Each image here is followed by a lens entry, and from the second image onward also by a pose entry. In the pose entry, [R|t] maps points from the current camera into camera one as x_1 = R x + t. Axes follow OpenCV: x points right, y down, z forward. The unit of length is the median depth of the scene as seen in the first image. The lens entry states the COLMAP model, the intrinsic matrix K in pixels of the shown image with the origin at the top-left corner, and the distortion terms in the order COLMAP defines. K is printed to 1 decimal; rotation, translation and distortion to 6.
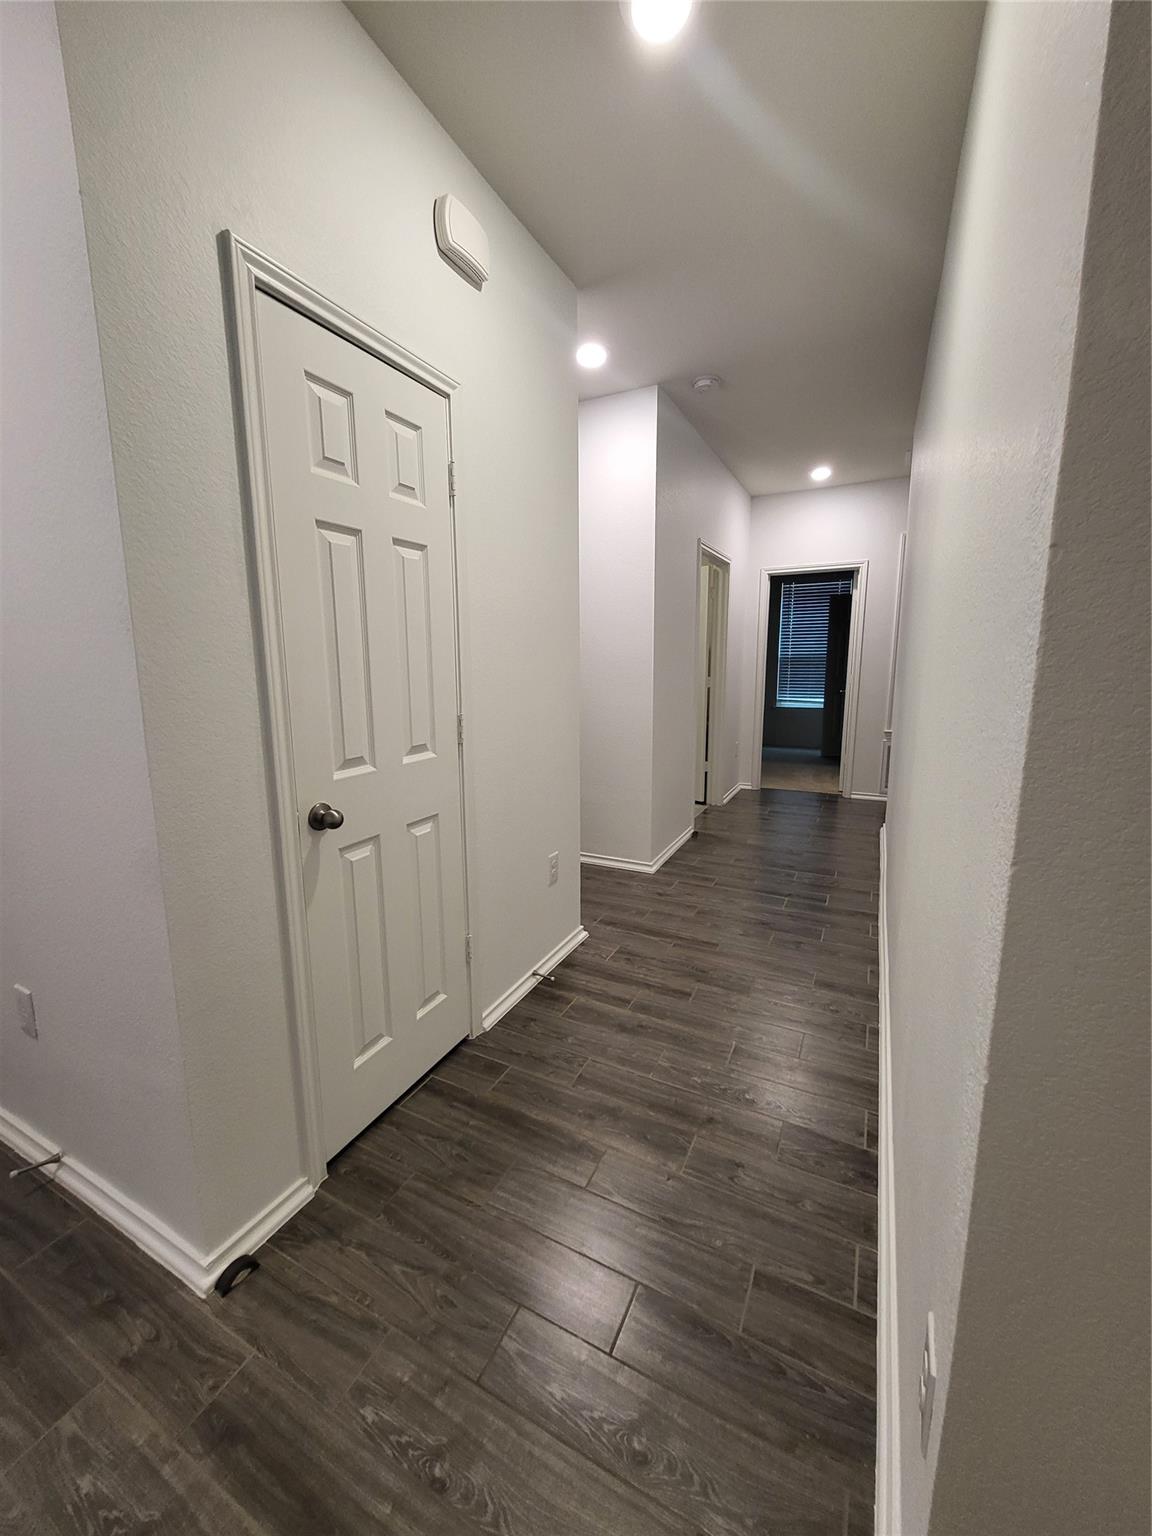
lens RADIAL K [[604.2, 0, 572.4], [0, 604.2, 756.9], [0, 0, 1]] dist [-0.001848, -0.000436]
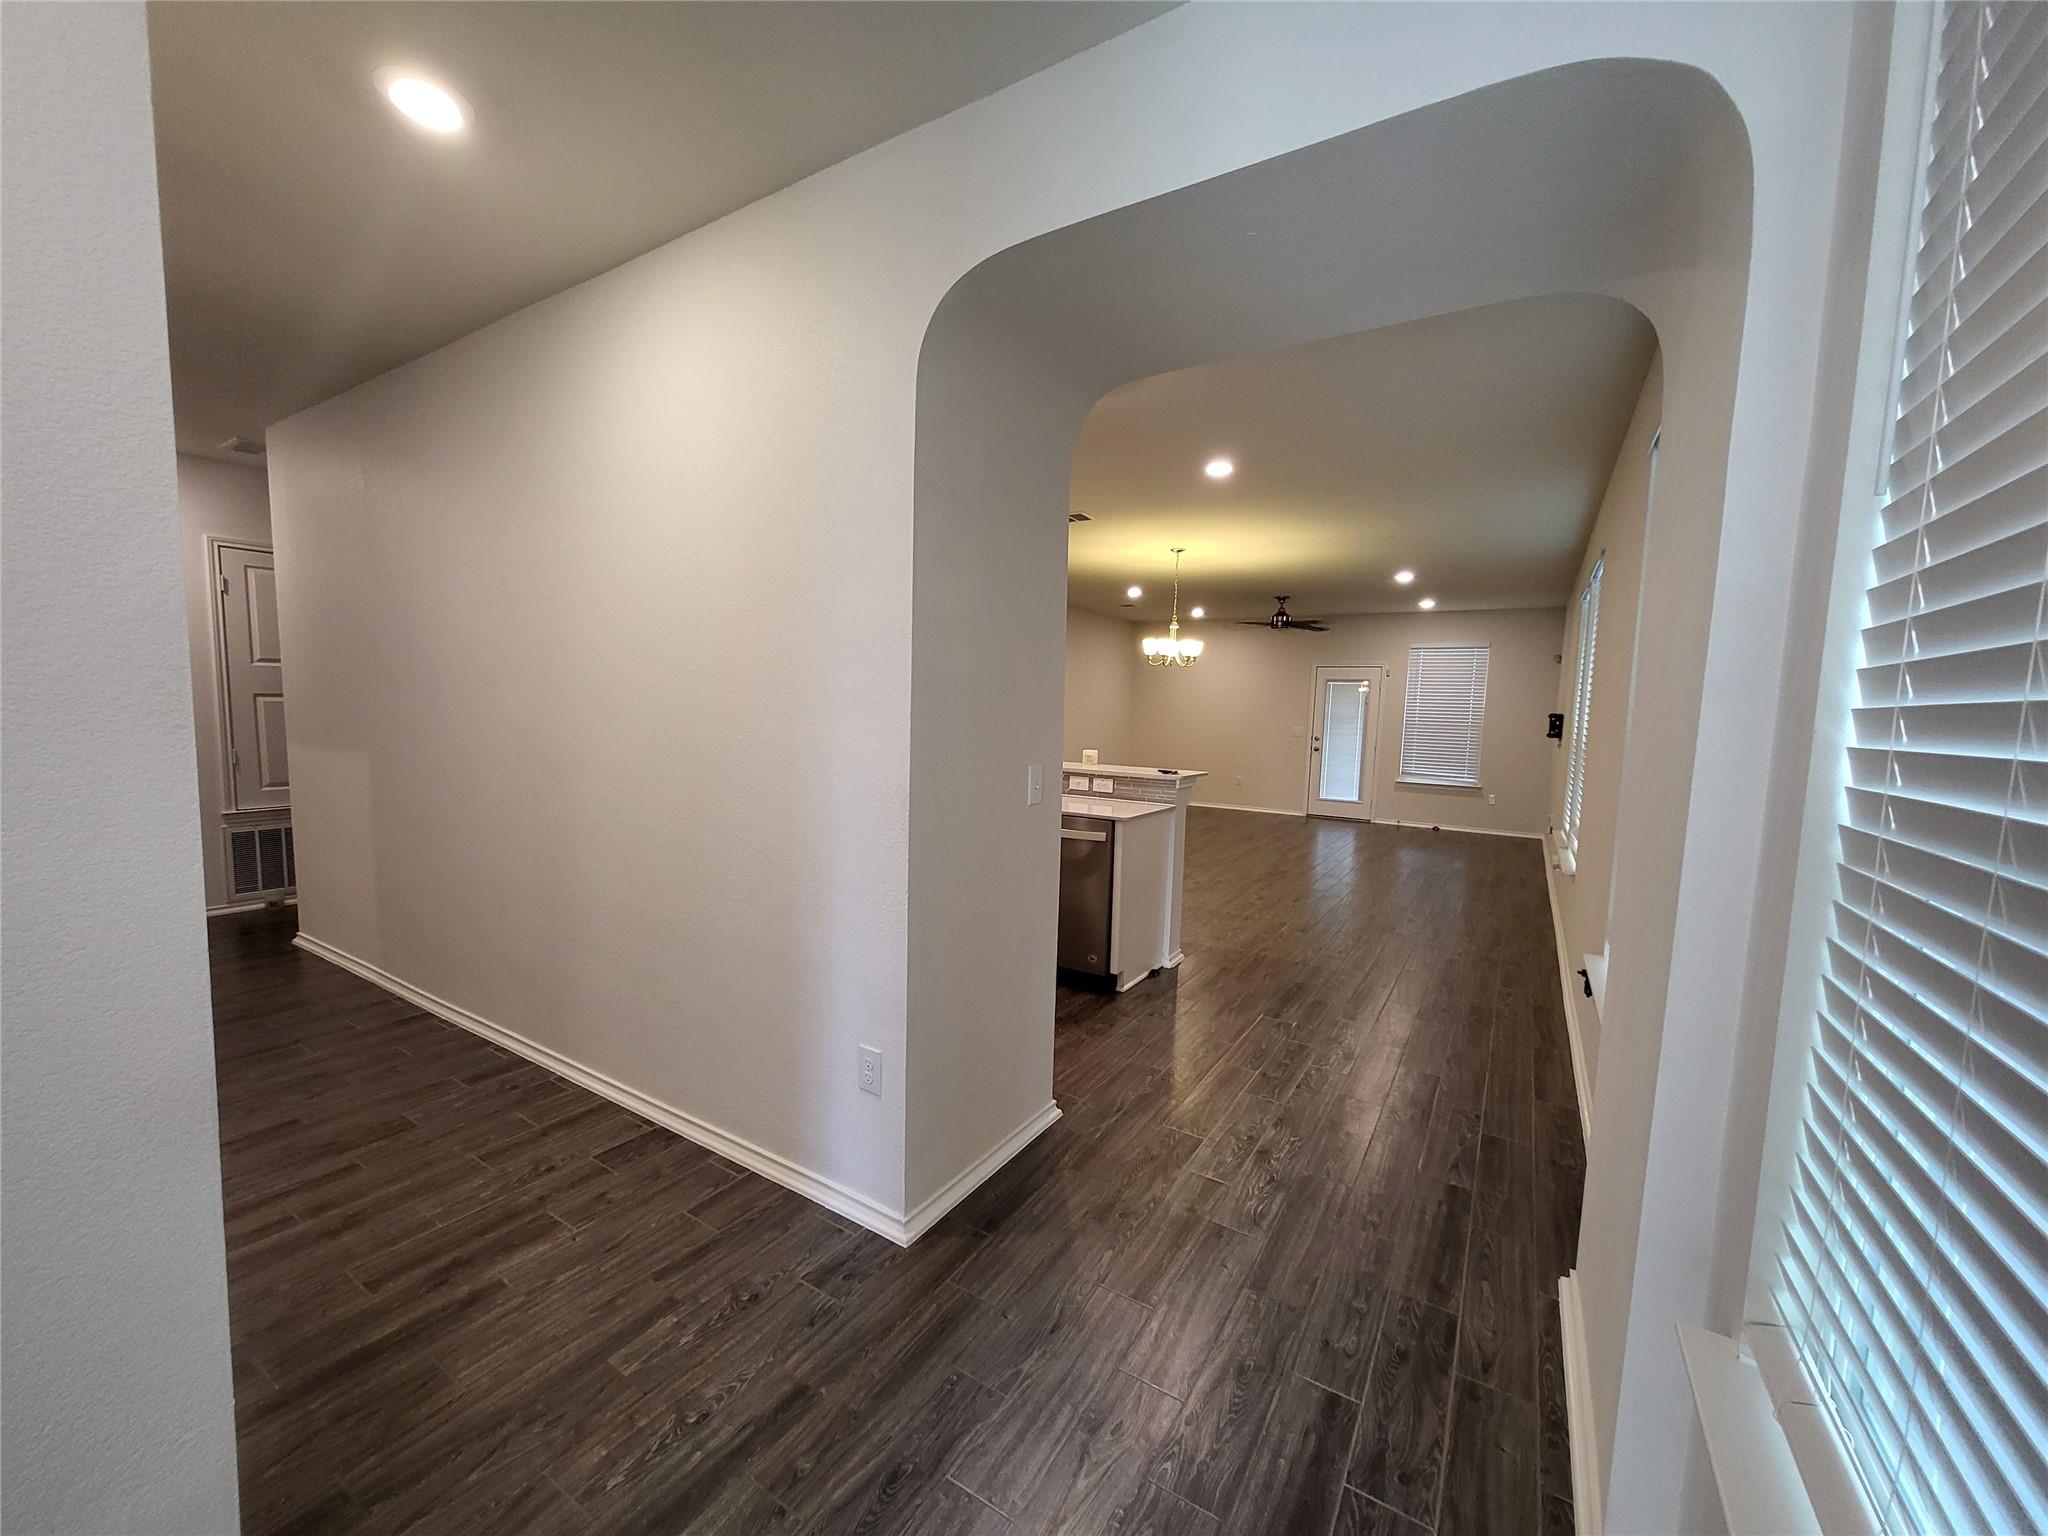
lens RADIAL K [[805.5, 0, 1015.9], [0, 805.5, 760.1], [0, 0, 1]] dist [-0.001848, -0.000436]
pose [[0.083305, -0.055751, 0.994963, -0.933777], [0.136592, 0.989649, 0.044016, -0.055575], [-0.987118, 0.132238, 0.090057, 0.023231]]
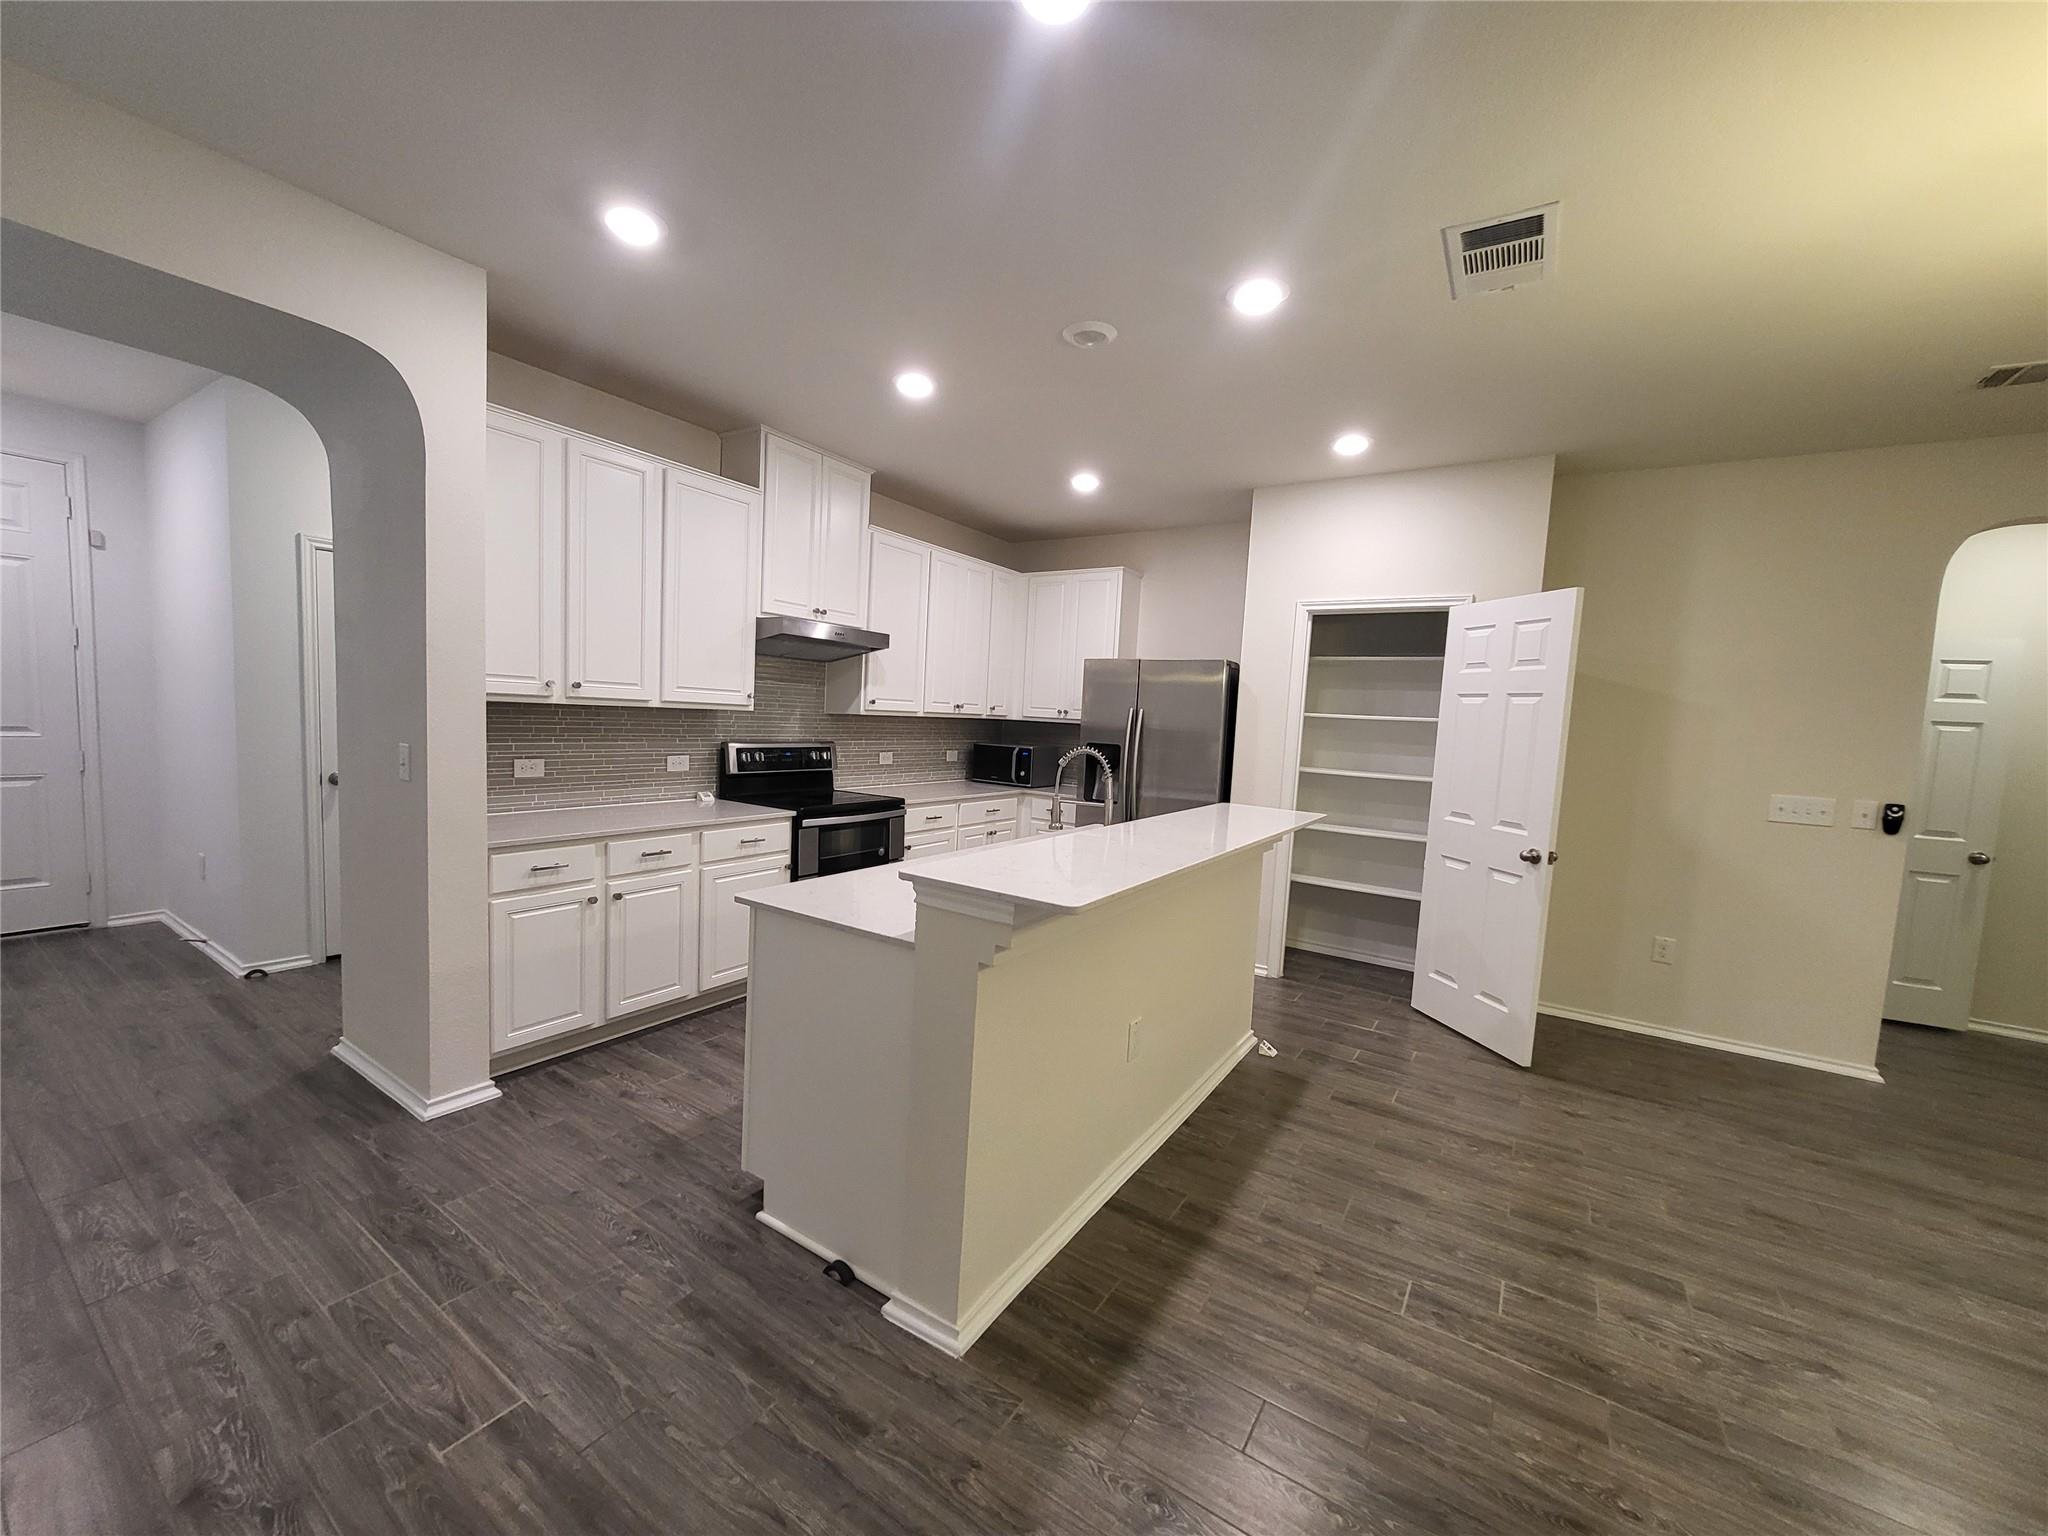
lens RADIAL K [[805.5, 0, 1017.7], [0, 805.5, 782.3], [0, 0, 1]] dist [-0.001848, -0.000436]
pose [[0.992603, 0.070920, -0.098534, 0.000026], [-0.078461, 0.994101, -0.074883, 0.005203], [0.092642, 0.082060, 0.992312, -0.412066]]
